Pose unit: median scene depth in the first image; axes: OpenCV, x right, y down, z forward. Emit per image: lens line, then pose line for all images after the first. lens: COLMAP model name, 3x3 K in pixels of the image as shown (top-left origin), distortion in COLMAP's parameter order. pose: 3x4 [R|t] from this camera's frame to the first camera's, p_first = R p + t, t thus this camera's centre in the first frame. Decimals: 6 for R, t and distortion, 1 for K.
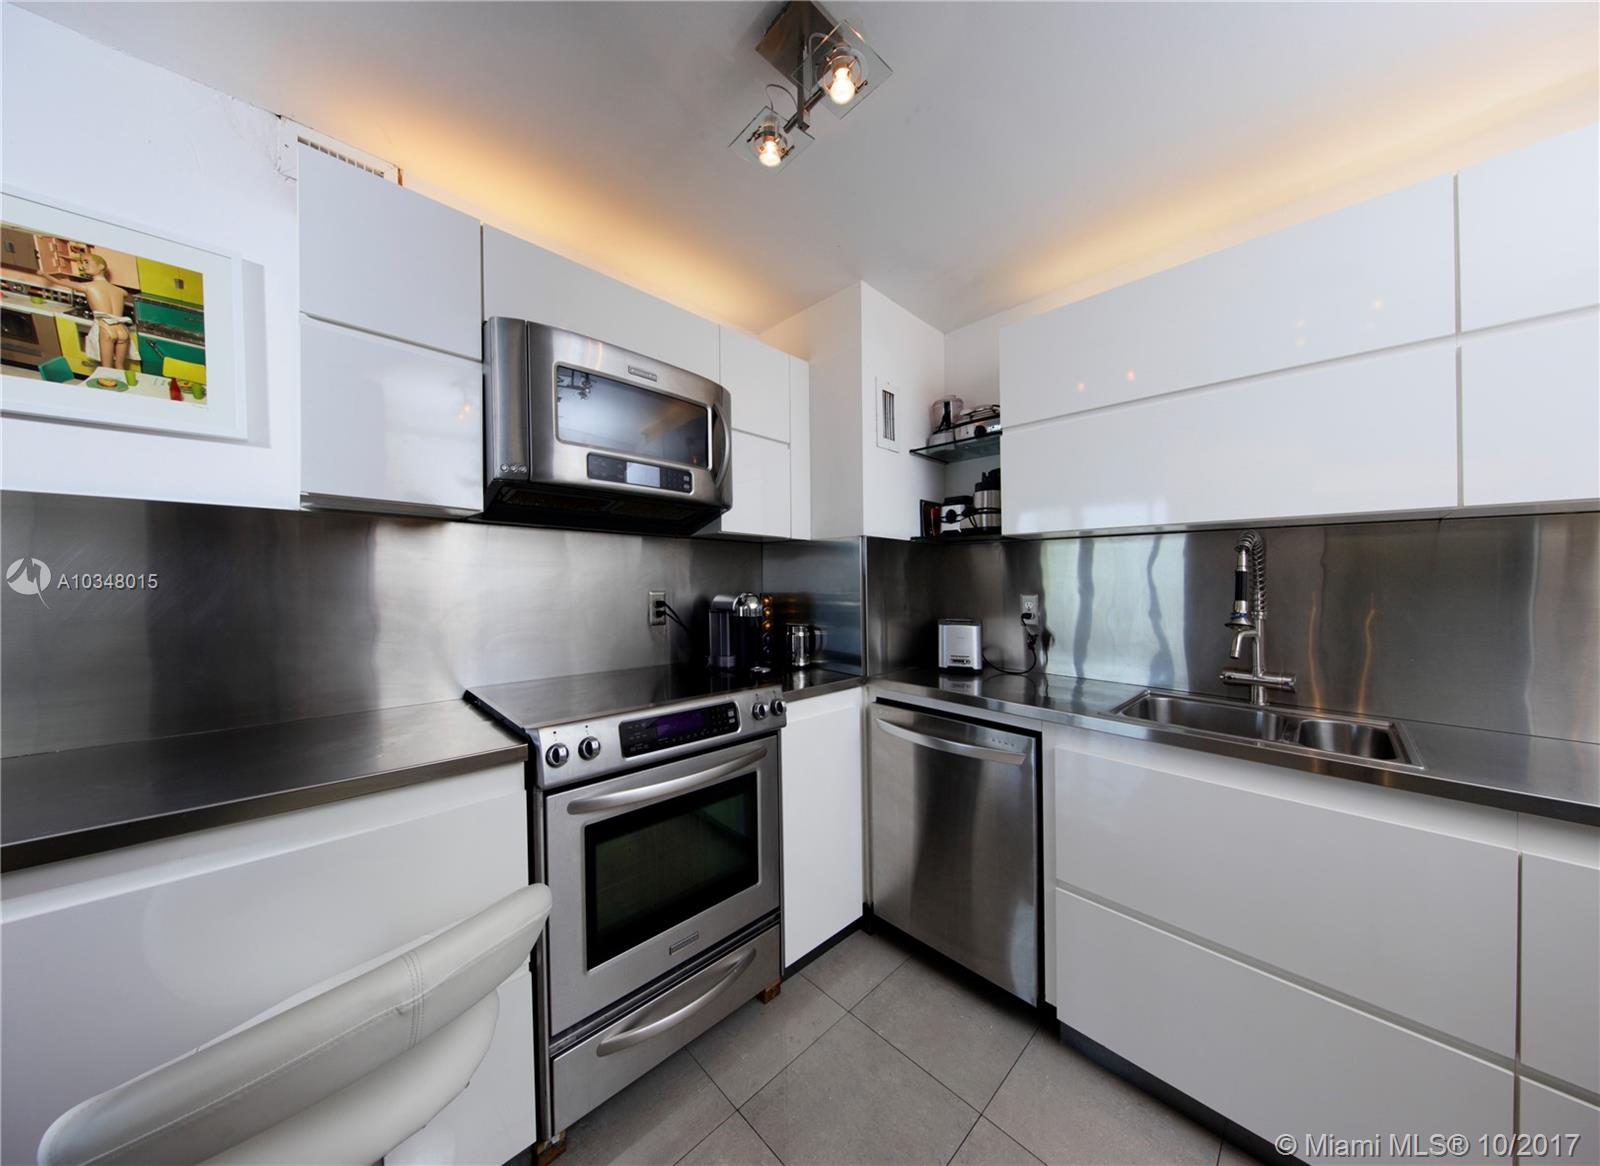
lens RADIAL K [[513.4, 0, 807.4], [0, 513.4, 585.9], [0, 0, 1]] dist [-0.000028, -0.000061]
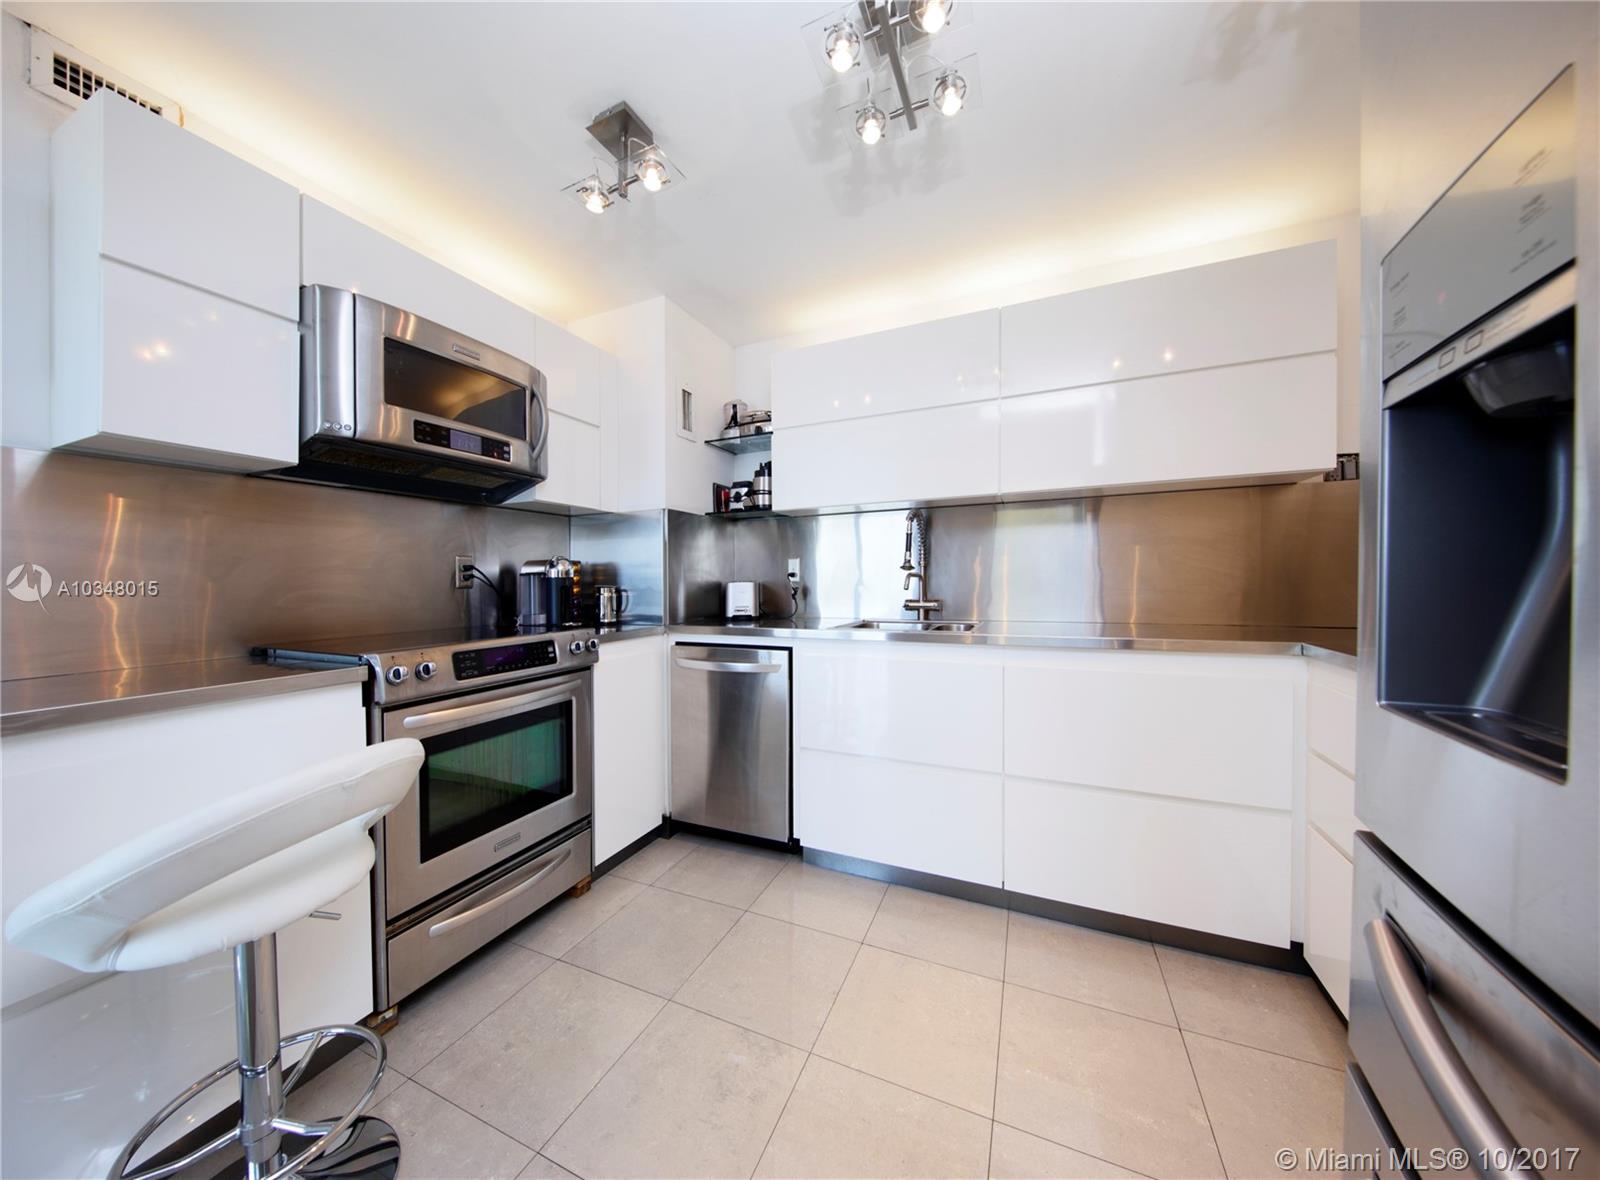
lens RADIAL K [[645.6, 0, 794.3], [0, 645.6, 600.4], [0, 0, 1]] dist [0.000557, -0.008134]
pose [[0.953956, 0.010172, 0.299774, -0.056904], [-0.004349, 0.999789, -0.020086, 0.156191], [-0.299915, 0.017857, 0.953799, -0.561348]]
